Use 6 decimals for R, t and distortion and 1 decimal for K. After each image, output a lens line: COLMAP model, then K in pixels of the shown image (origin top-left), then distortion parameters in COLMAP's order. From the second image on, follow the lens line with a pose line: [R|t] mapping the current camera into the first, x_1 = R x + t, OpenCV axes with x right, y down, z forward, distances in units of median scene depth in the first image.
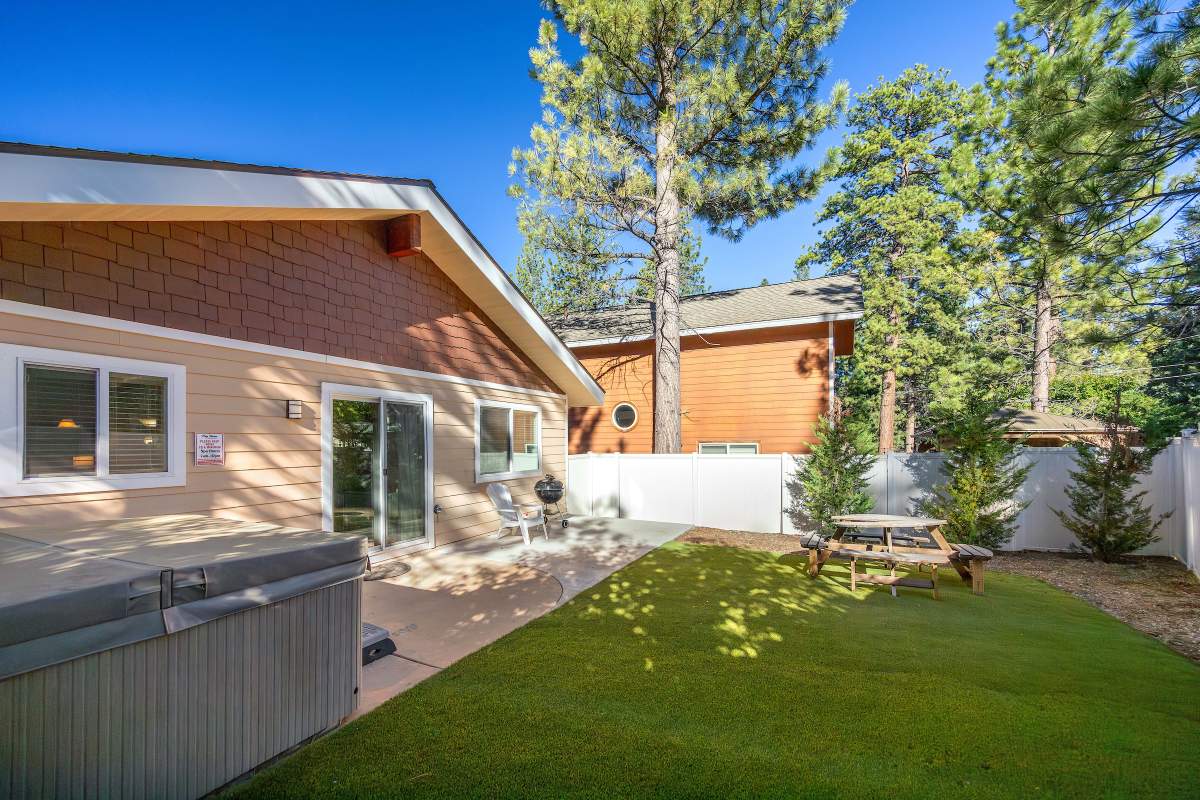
lens RADIAL K [[465.1, 0, 626.1], [0, 465.1, 445.9], [0, 0, 1]] dist [-0.010078, -0.000262]
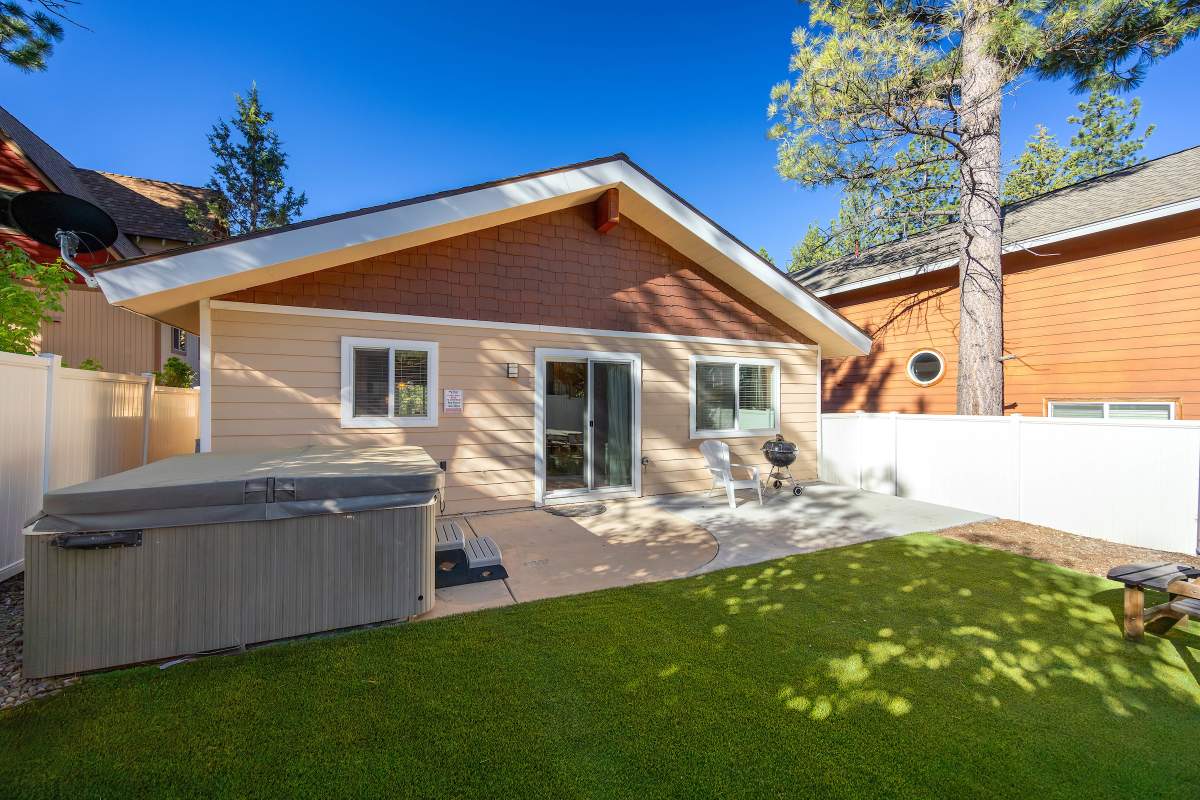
lens RADIAL K [[465.1, 0, 623.7], [0, 465.1, 403.6], [0, 0, 1]] dist [-0.010078, -0.000262]
pose [[0.771962, 0.009061, -0.635605, 0.258812], [-0.009965, 0.999948, 0.002152, 0.003539], [0.635591, 0.004672, 0.772012, 0.170122]]
